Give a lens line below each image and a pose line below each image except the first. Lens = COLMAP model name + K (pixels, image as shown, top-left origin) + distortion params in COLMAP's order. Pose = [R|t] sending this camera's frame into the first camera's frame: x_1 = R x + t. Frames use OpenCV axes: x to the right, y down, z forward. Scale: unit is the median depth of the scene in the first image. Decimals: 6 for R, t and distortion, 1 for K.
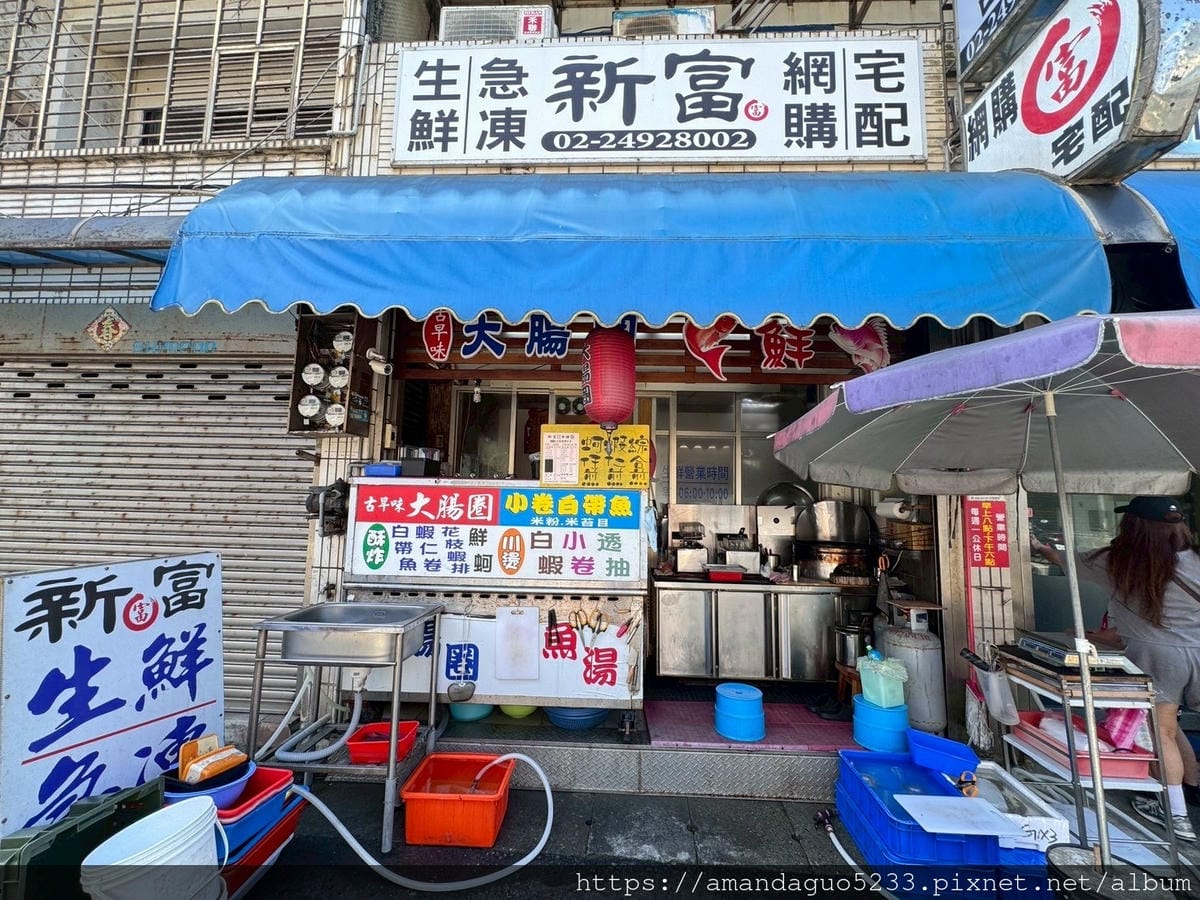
lens RADIAL K [[496.4, 0, 603.1], [0, 496.4, 432.5], [0, 0, 1]] dist [-0.000988, -0.000190]
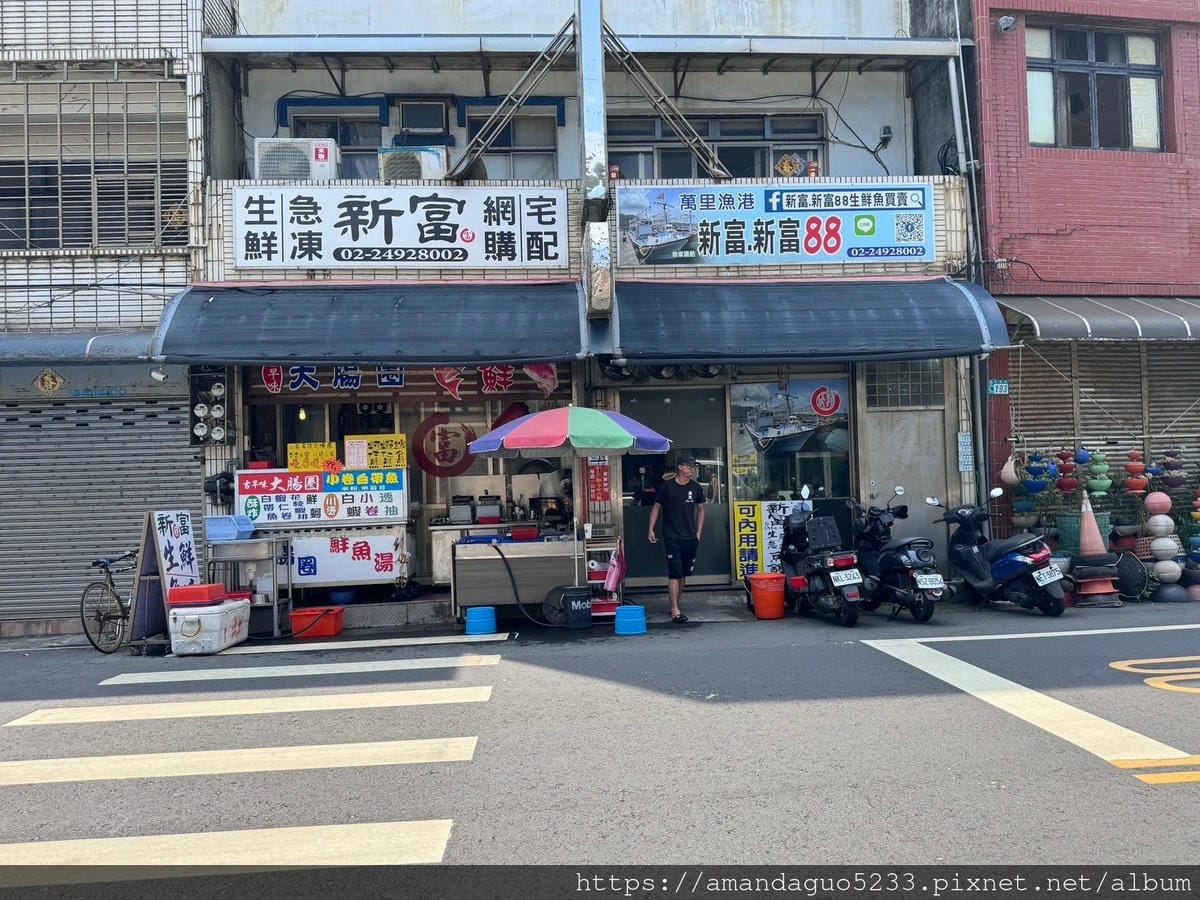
lens RADIAL K [[889.9, 0, 601.1], [0, 889.9, 455.8], [0, 0, 1]] dist [0.123786, -0.252804]
pose [[0.992355, -0.048221, 0.113604, 0.369671], [0.037452, 0.994764, 0.095086, -0.188169], [-0.117594, -0.090104, 0.988965, -2.019498]]
